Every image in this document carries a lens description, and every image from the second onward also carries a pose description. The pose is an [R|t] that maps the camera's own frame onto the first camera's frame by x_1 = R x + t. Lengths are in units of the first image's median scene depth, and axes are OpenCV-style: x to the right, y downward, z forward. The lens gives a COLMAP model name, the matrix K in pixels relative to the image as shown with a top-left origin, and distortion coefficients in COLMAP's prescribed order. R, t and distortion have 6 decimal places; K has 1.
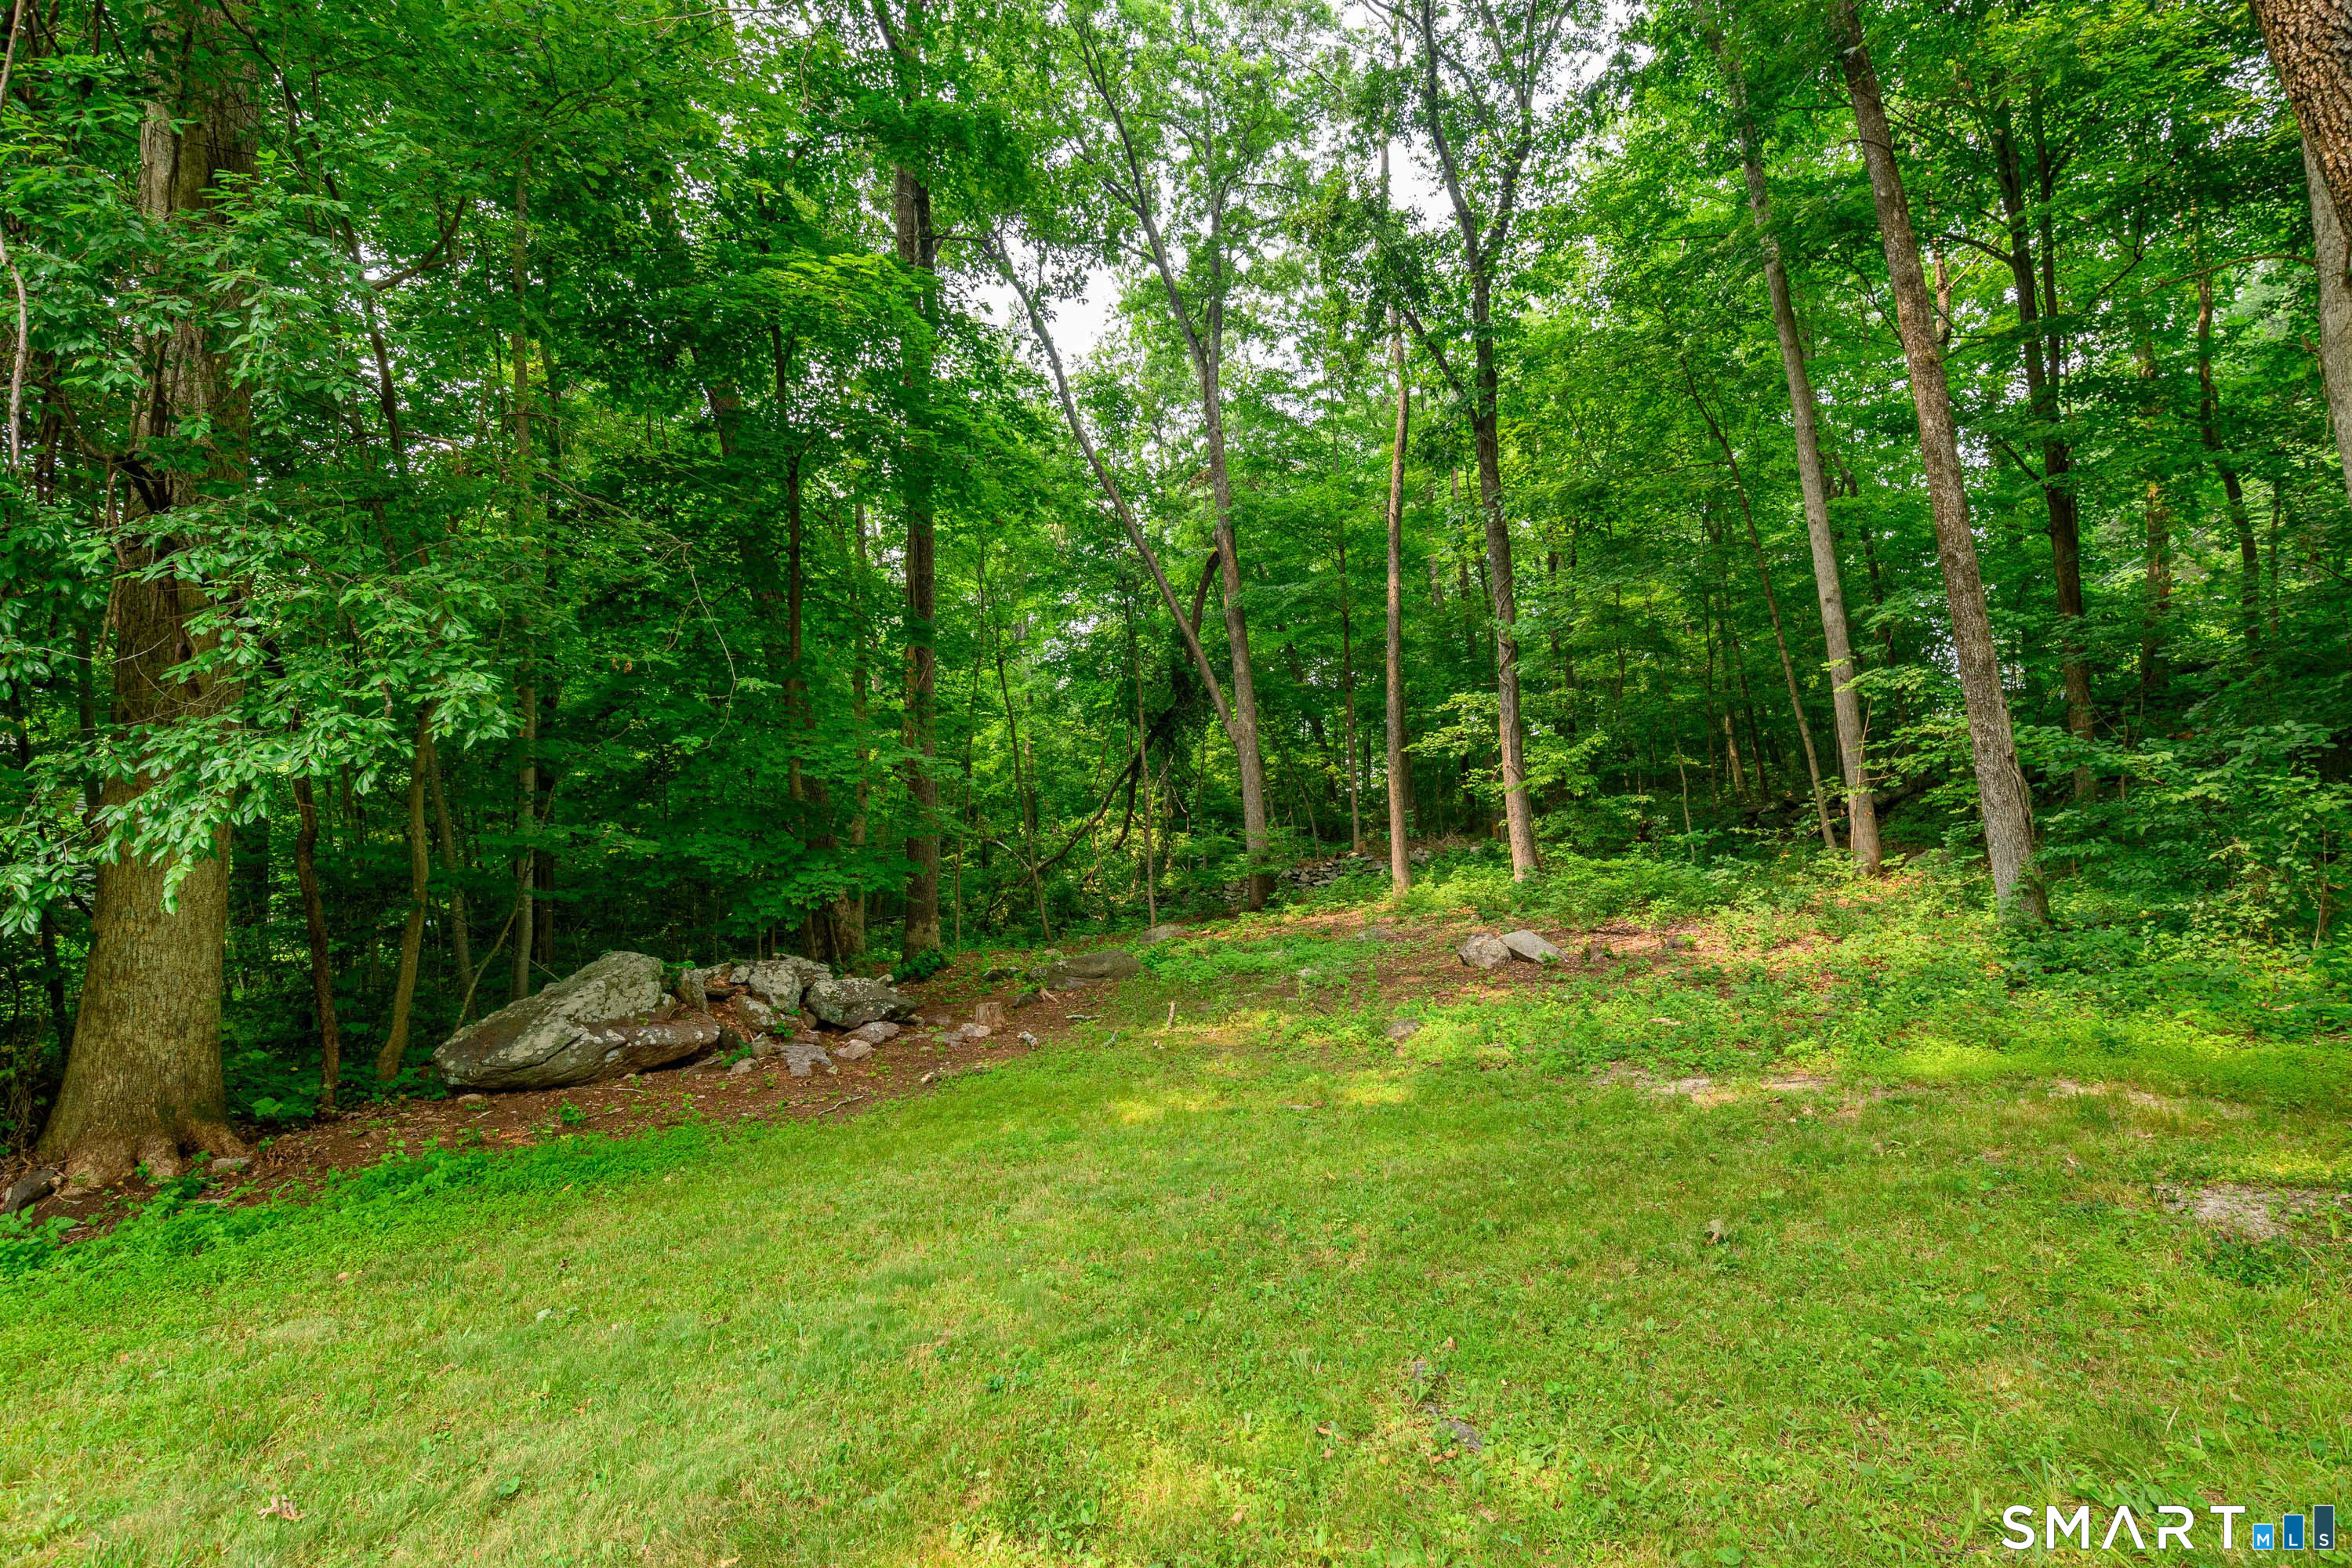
lens RADIAL K [[1148.5, 0, 1176.0], [0, 1148.5, 784.0], [0, 0, 1]] dist [0.001144, 0.000095]
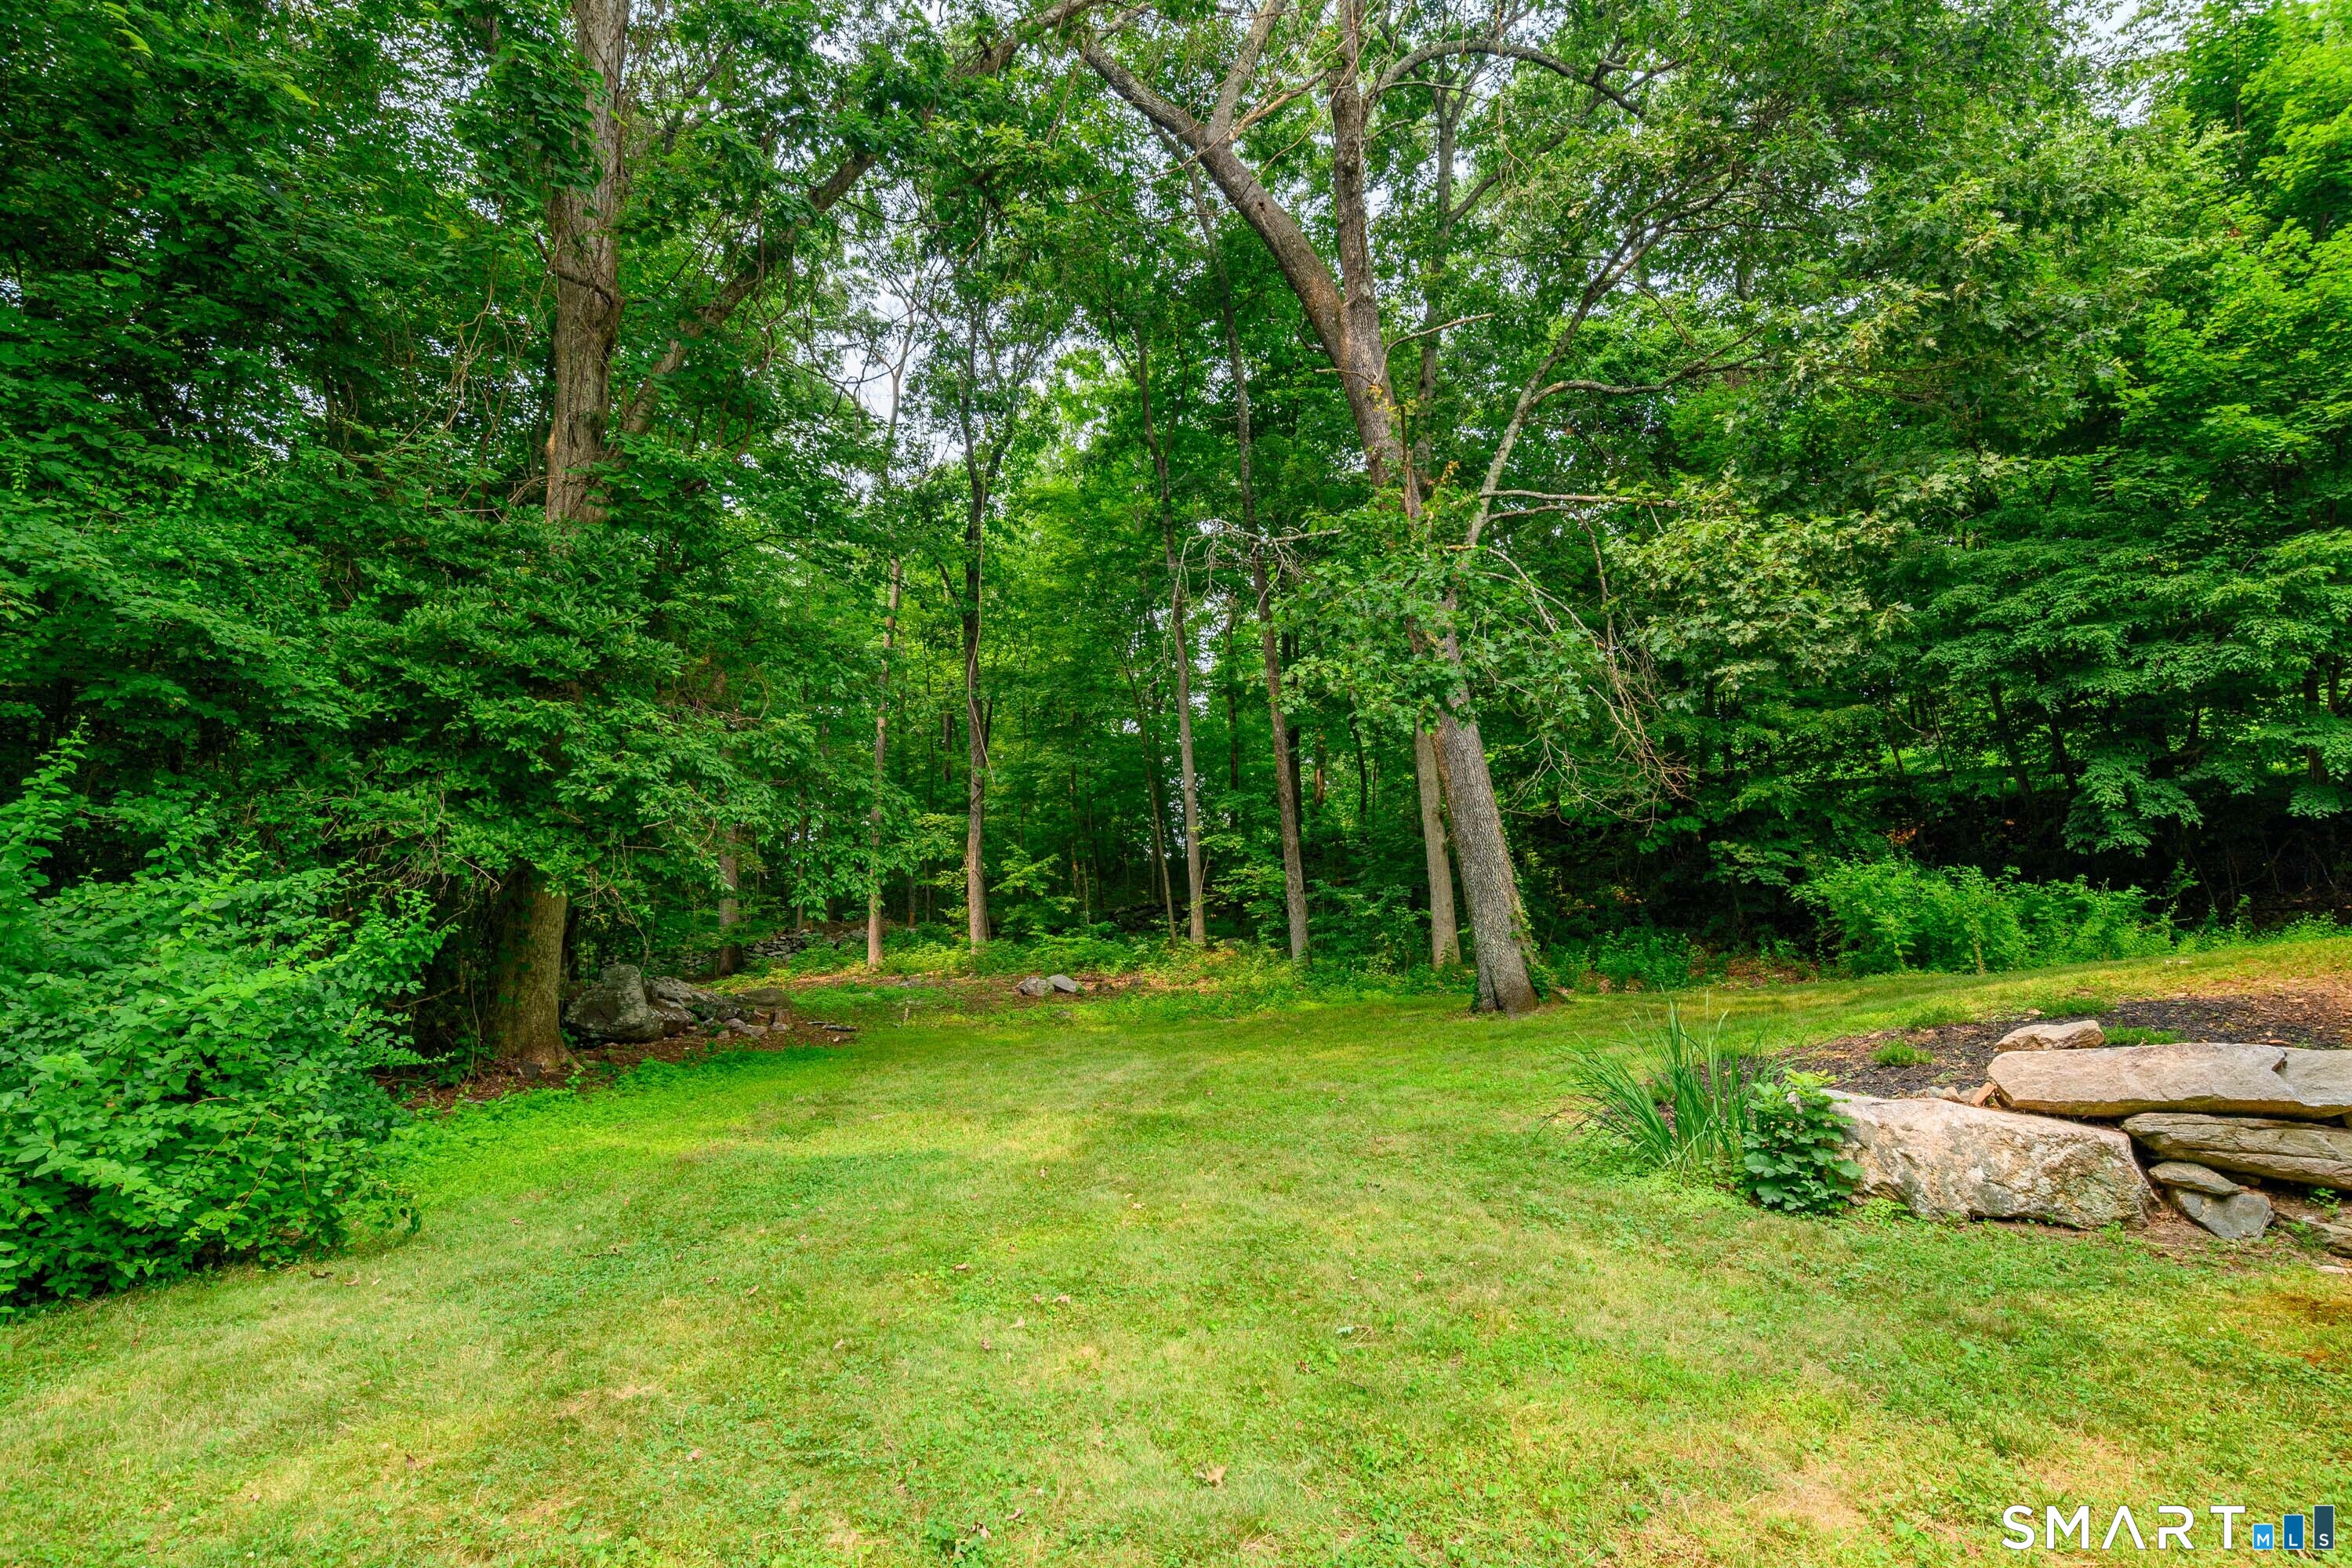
lens RADIAL K [[1127.1, 0, 1167.1], [0, 1127.1, 786.5], [0, 0, 1]] dist [0.002033, 0.000676]
pose [[0.809047, 0.114371, 0.576509, -0.314564], [-0.069060, 0.992588, -0.099999, 0.004454], [-0.583673, 0.041090, 0.810949, -0.251189]]
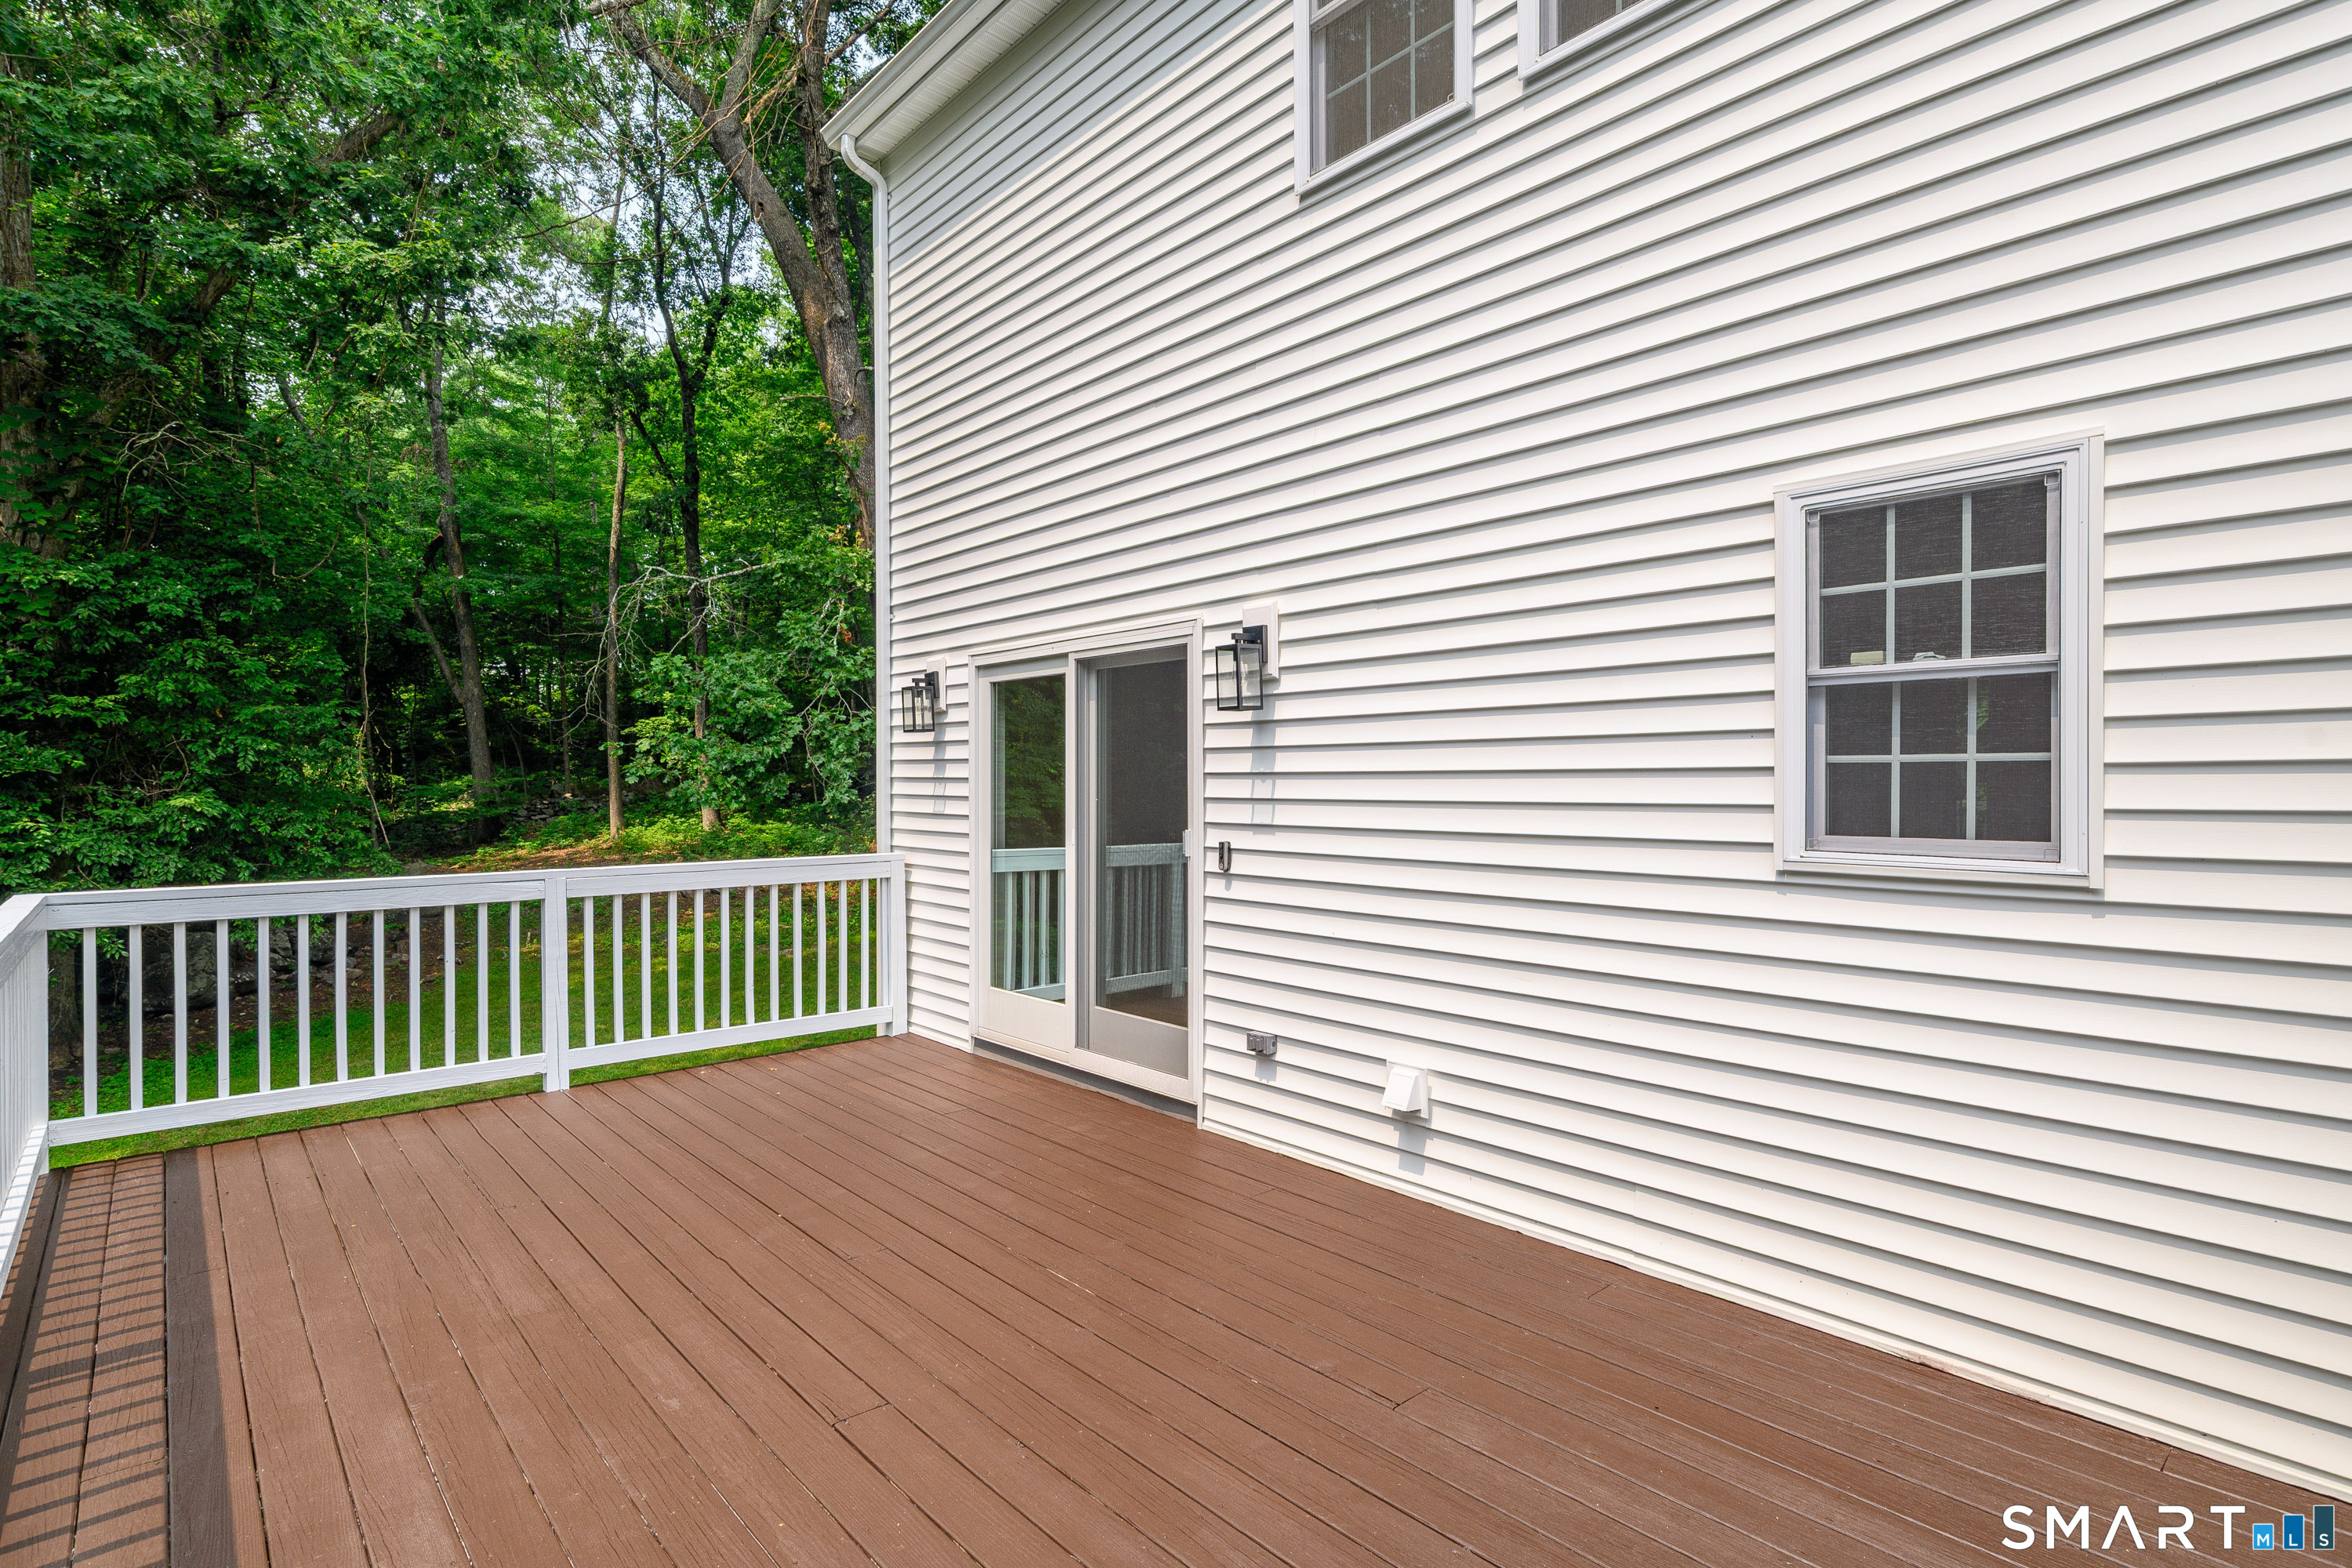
lens RADIAL K [[1127.1, 0, 1167.1], [0, 1127.1, 786.5], [0, 0, 1]] dist [0.002033, 0.000676]
pose [[0.777009, -0.006276, 0.629458, -0.155226], [-0.065714, 0.993678, 0.091026, -0.142286], [-0.626050, -0.112092, 0.771684, -0.493400]]
